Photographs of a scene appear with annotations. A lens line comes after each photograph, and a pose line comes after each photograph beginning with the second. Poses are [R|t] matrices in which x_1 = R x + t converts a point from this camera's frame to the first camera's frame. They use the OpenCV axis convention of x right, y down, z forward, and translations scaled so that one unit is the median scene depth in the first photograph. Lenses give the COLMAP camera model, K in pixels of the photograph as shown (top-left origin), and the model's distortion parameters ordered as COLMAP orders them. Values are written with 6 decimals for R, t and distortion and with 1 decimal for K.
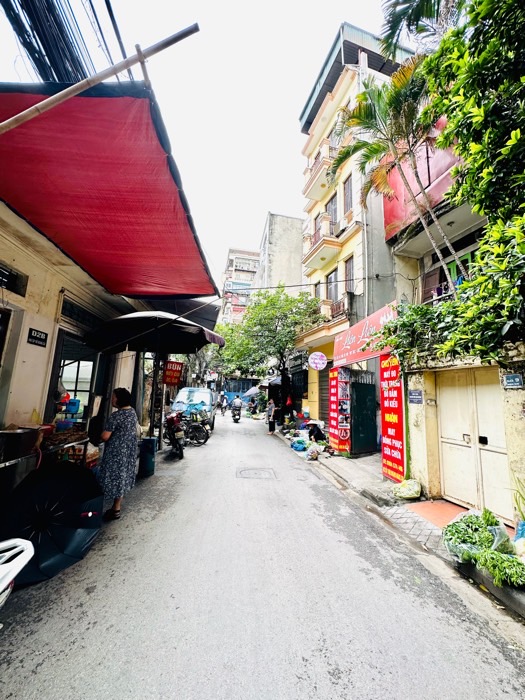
lens RADIAL K [[279.7, 0, 262.5], [0, 279.7, 350.0], [0, 0, 1]] dist [-0.001346, -0.000200]
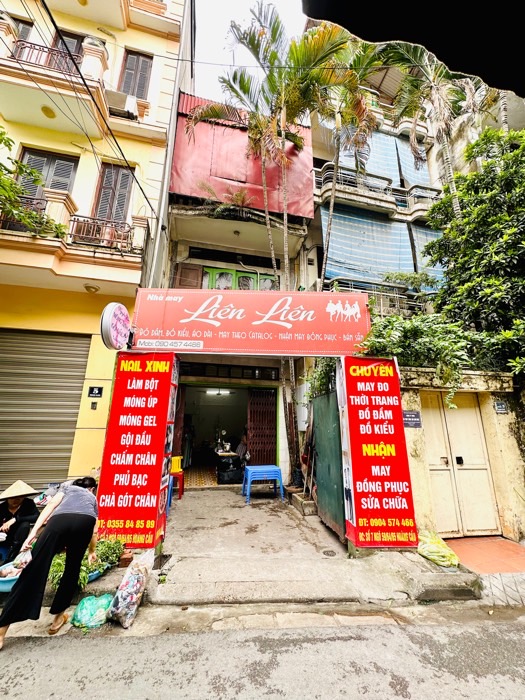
lens RADIAL K [[279.7, 0, 262.5], [0, 279.7, 350.0], [0, 0, 1]] dist [-0.001346, -0.000200]
pose [[0.060442, 0.220560, 0.973499, -0.297420], [-0.174568, 0.962587, -0.207250, 0.206518], [-0.982788, -0.157415, 0.096683, 1.304643]]
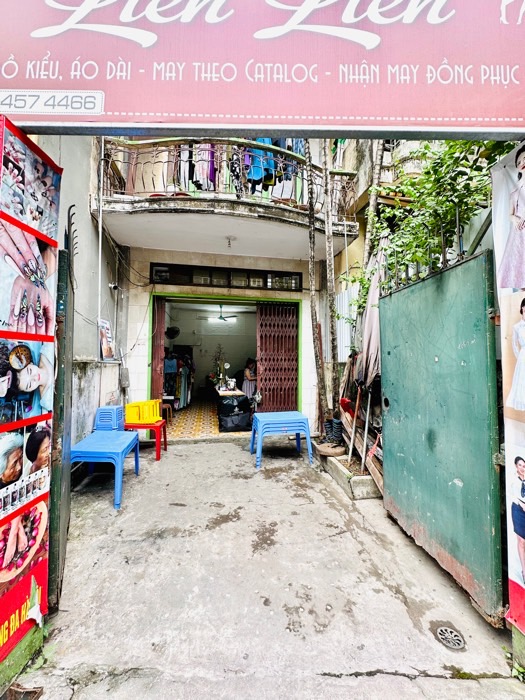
lens RADIAL K [[279.7, 0, 262.5], [0, 279.7, 350.0], [0, 0, 1]] dist [-0.001346, -0.000200]
pose [[0.103486, -0.006980, 0.994606, 0.224212], [-0.164992, 0.986001, 0.024086, 0.251909], [-0.980851, -0.166595, 0.100886, 1.343225]]
